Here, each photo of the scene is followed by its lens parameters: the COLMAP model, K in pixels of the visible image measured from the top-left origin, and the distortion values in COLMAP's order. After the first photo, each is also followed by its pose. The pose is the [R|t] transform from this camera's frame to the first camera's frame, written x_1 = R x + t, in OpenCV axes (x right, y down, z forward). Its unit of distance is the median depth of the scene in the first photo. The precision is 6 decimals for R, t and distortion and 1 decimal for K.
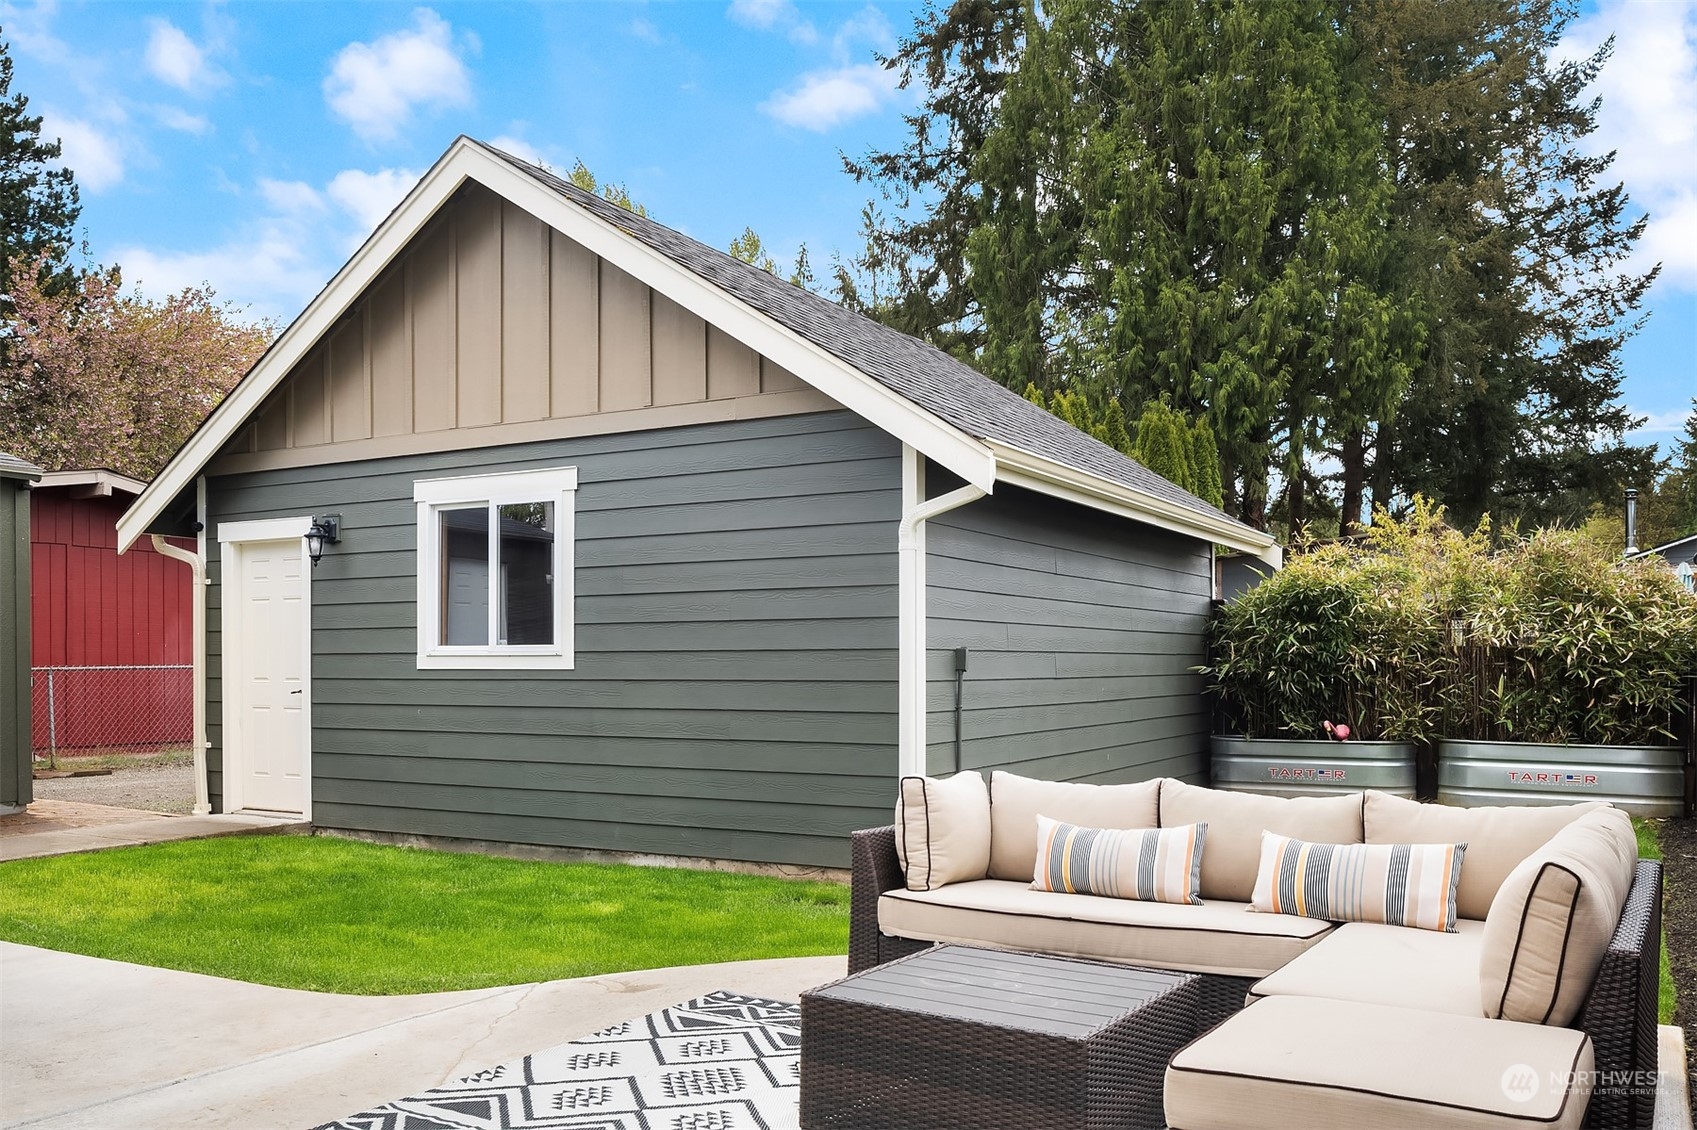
lens RADIAL K [[1396.4, 0, 848.8], [0, 1396.4, 686.3], [0, 0, 1]] dist [-0.003916, -0.004646]
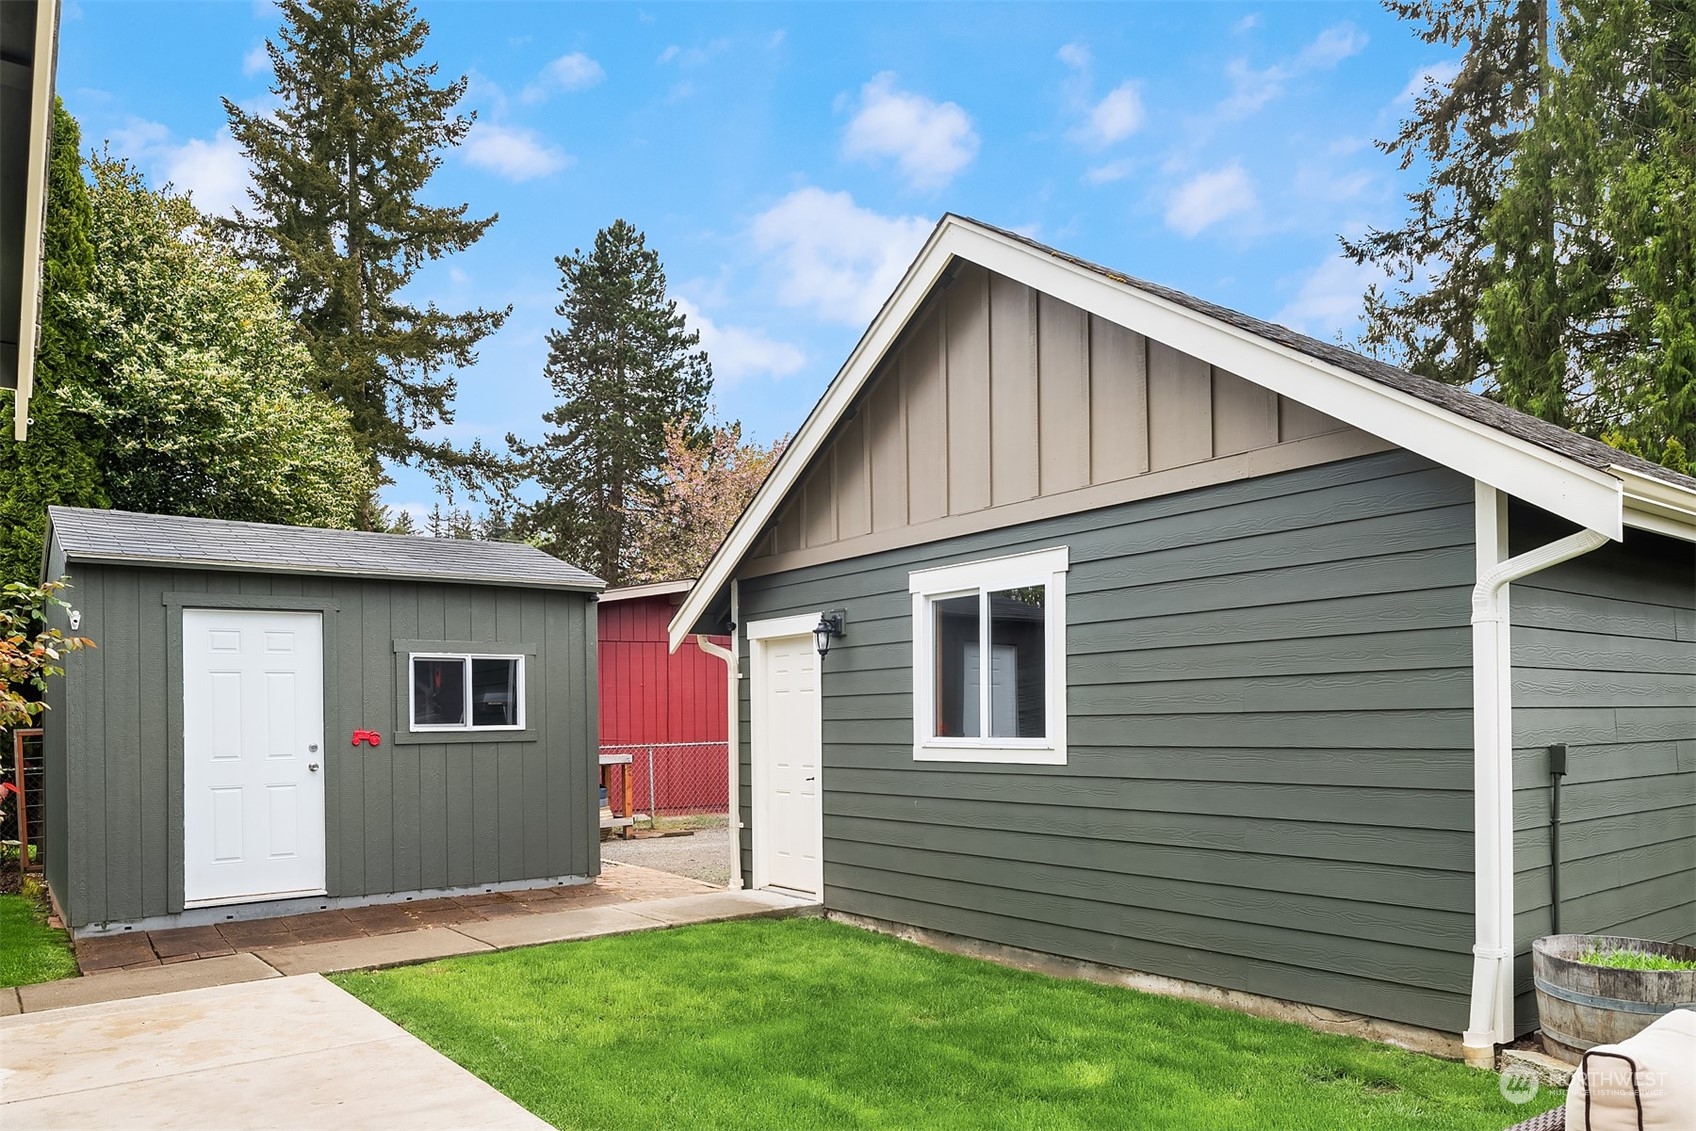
lens RADIAL K [[1162.3, 0, 847.2], [0, 1162.3, 727.8], [0, 0, 1]] dist [-0.001670, -0.021592]
pose [[0.917926, -0.008988, -0.396649, -0.021540], [0.006041, 0.999944, -0.008679, -0.027190], [0.396705, 0.005571, 0.917929, 0.206210]]
